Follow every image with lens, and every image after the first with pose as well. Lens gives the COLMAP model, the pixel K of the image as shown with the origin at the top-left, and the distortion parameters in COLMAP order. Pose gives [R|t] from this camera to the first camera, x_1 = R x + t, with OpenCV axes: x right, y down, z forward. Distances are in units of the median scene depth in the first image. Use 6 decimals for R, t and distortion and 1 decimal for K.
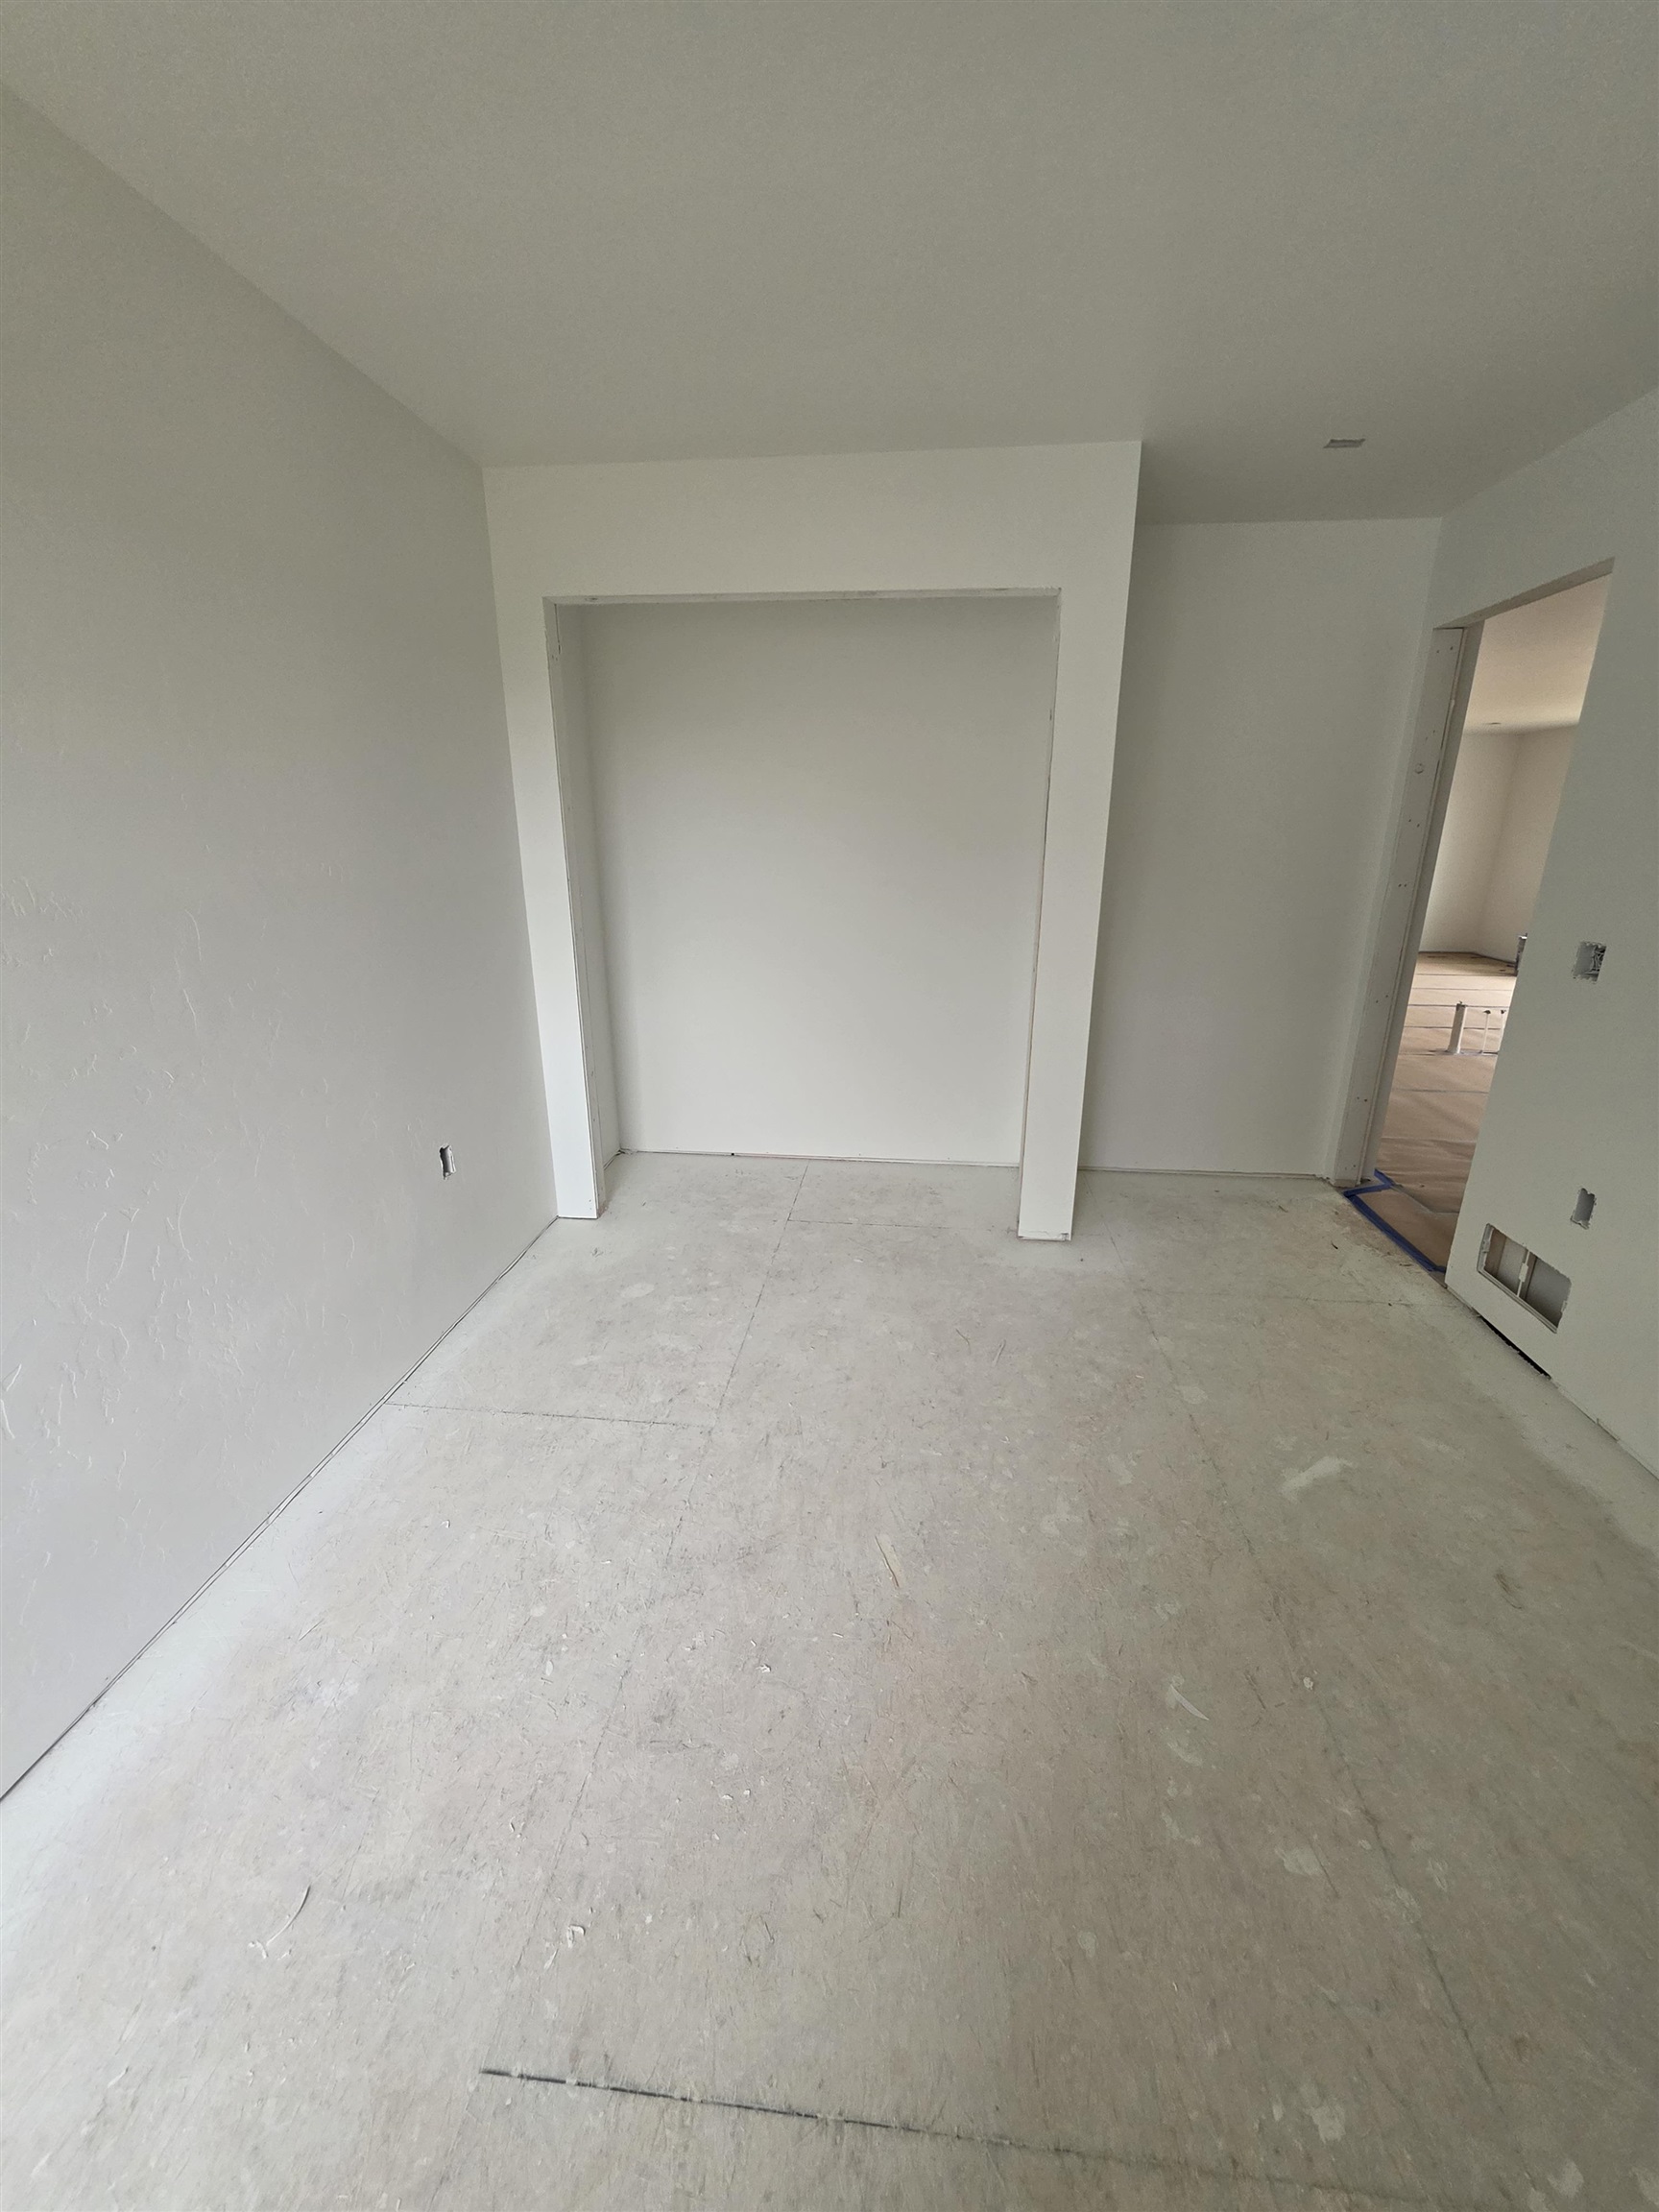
lens RADIAL K [[889.7, 0, 832.8], [0, 889.7, 1106.3], [0, 0, 1]] dist [-0.003334, 0.000061]
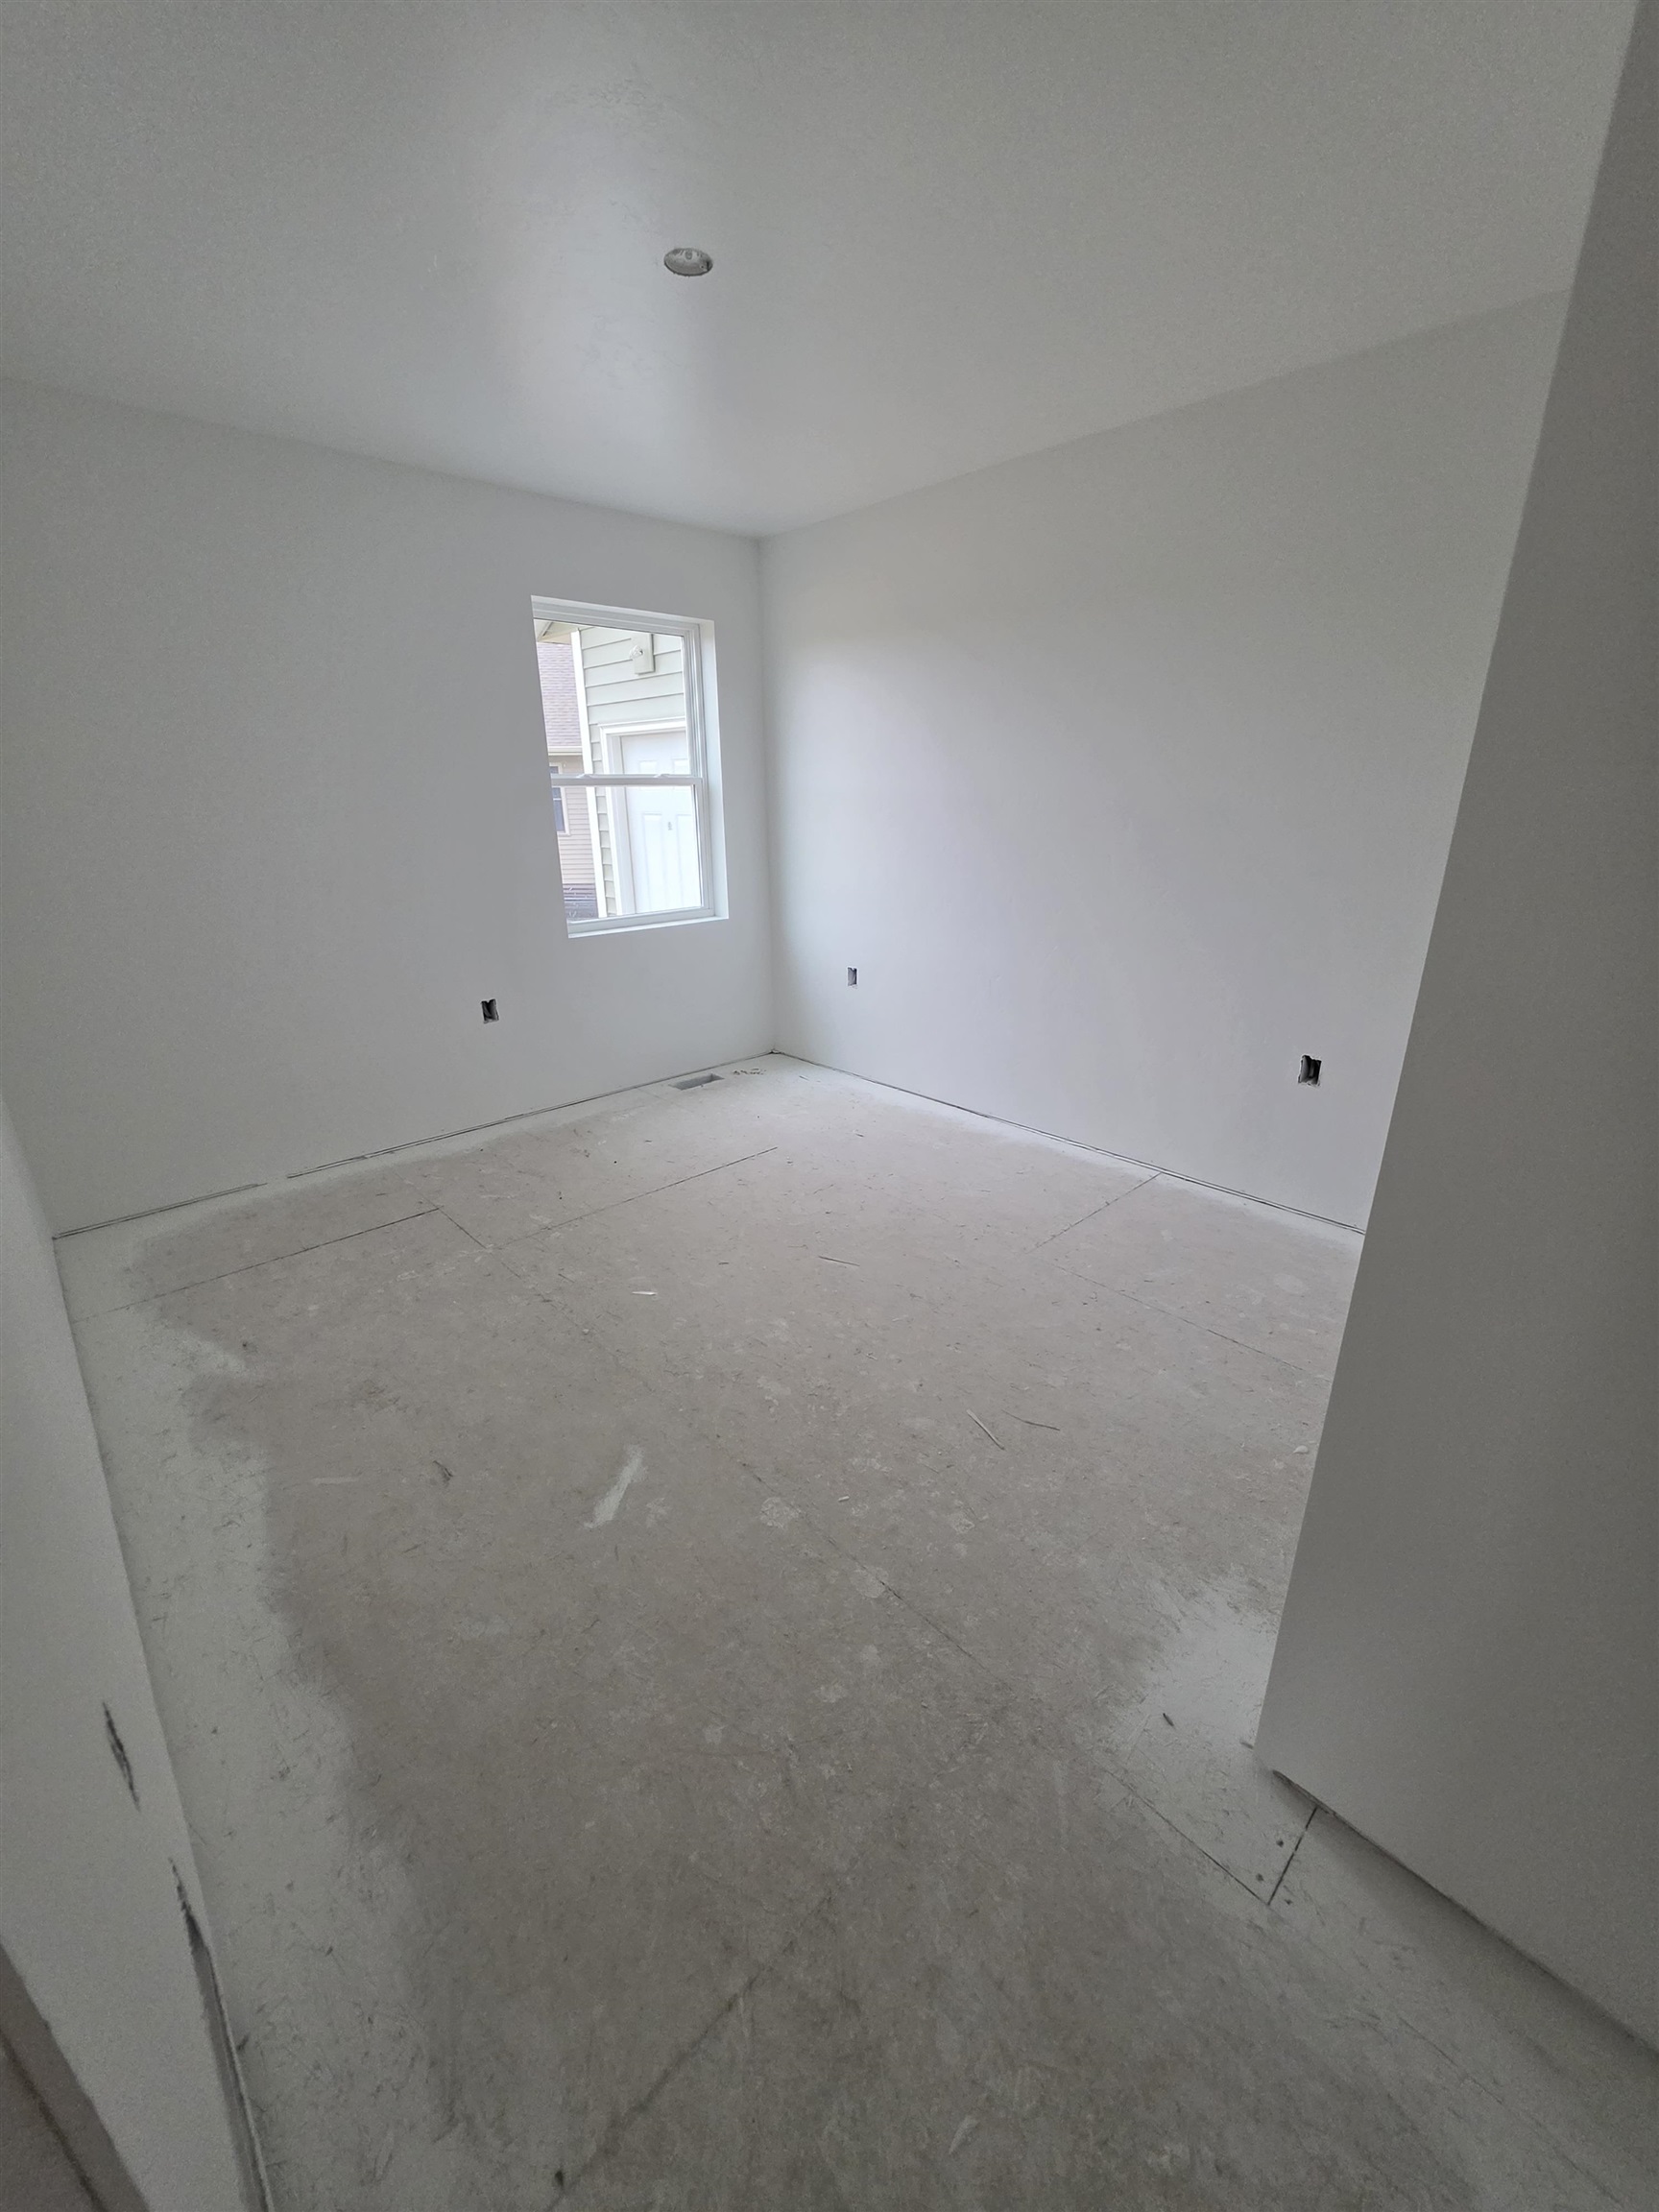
lens RADIAL K [[889.7, 0, 829.2], [0, 889.7, 1118.5], [0, 0, 1]] dist [-0.003334, 0.000061]
pose [[-0.660207, 0.263473, -0.703355, 0.925859], [-0.215556, 0.830594, 0.513468, -0.400458], [0.719488, 0.490608, -0.491571, 1.398089]]
